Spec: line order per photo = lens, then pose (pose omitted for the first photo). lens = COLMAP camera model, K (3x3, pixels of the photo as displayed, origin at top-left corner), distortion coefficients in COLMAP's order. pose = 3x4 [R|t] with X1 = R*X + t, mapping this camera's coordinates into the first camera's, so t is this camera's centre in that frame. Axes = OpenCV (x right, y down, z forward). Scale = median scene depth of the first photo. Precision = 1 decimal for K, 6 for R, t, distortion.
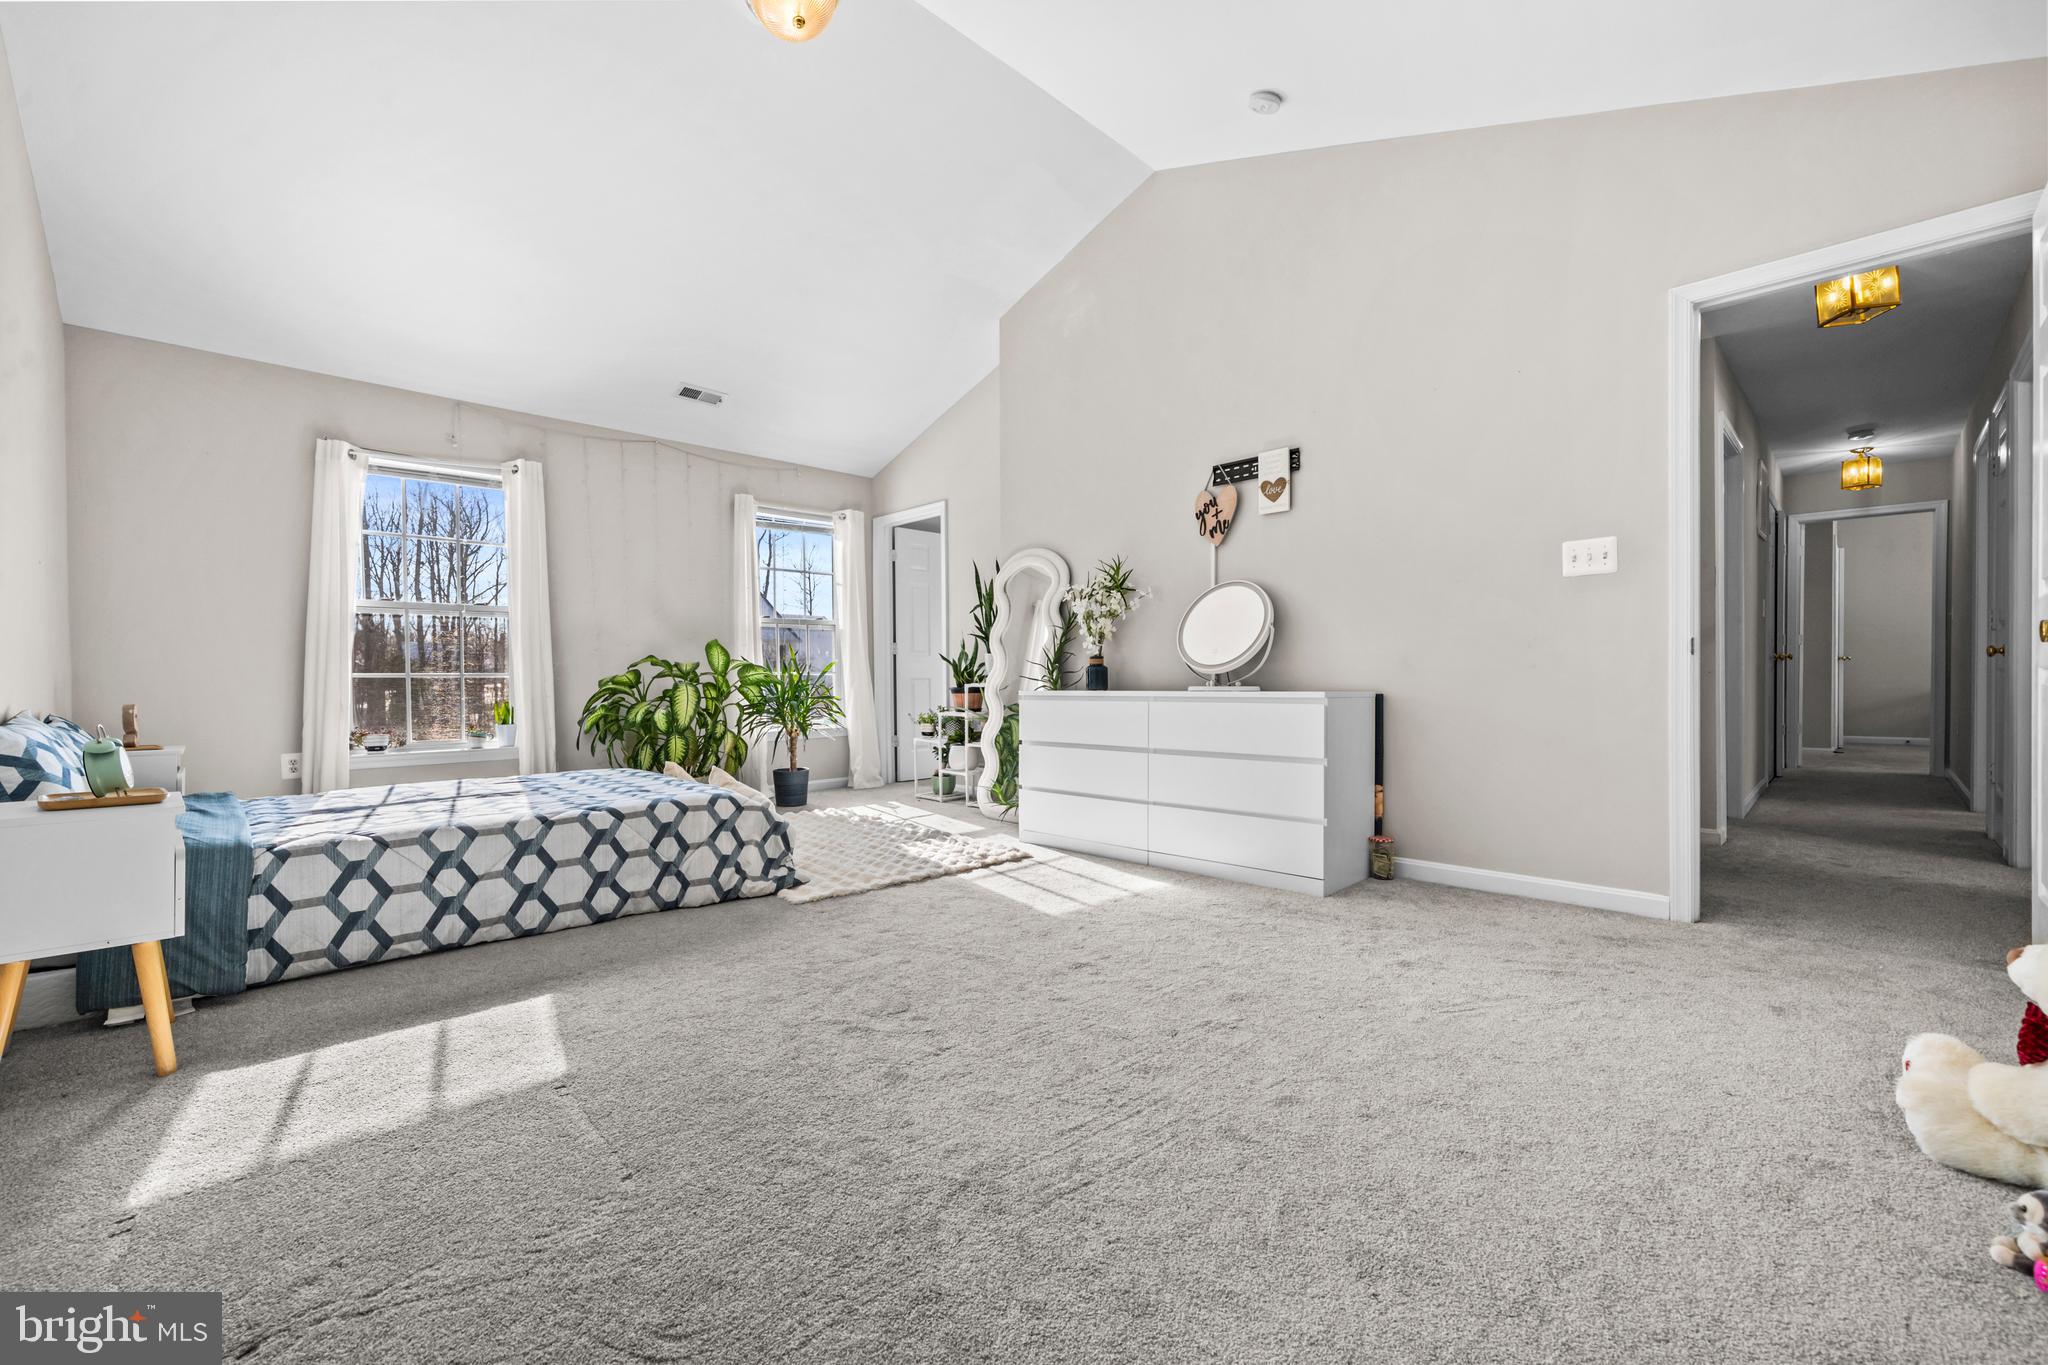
lens RADIAL K [[794.8, 0, 1016.4], [0, 794.8, 686.6], [0, 0, 1]] dist [-0.009733, 0.000563]
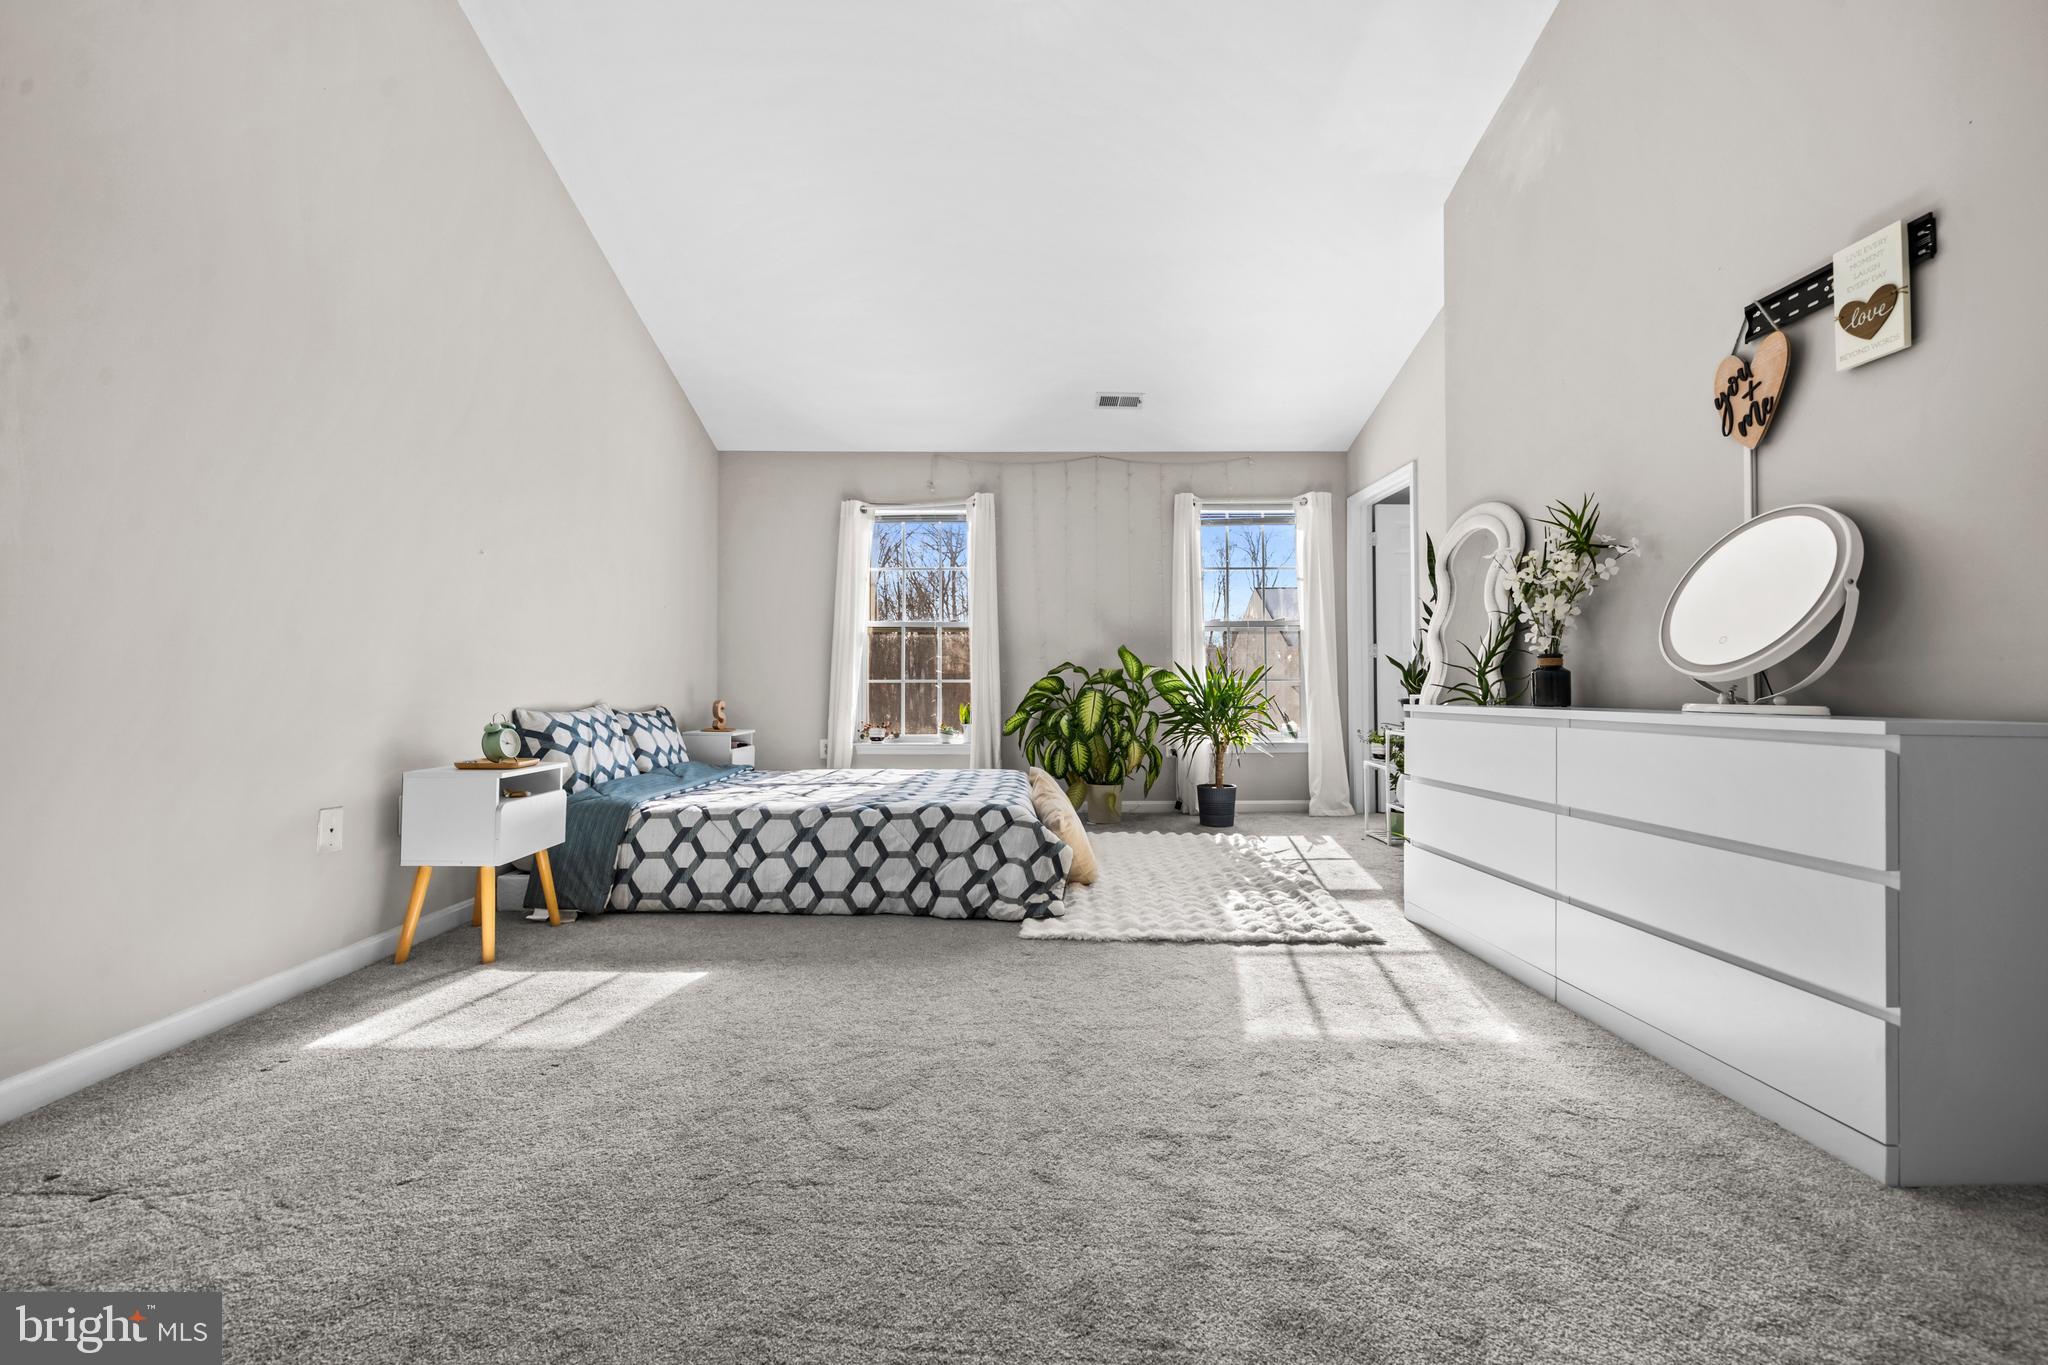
lens RADIAL K [[794.8, 0, 1016.3], [0, 794.8, 673.6], [0, 0, 1]] dist [-0.009733, 0.000563]
pose [[0.732780, -0.004376, -0.680451, 0.261350], [-0.013725, 0.999681, -0.021210, -0.002999], [0.680327, 0.024882, 0.732486, 0.269457]]
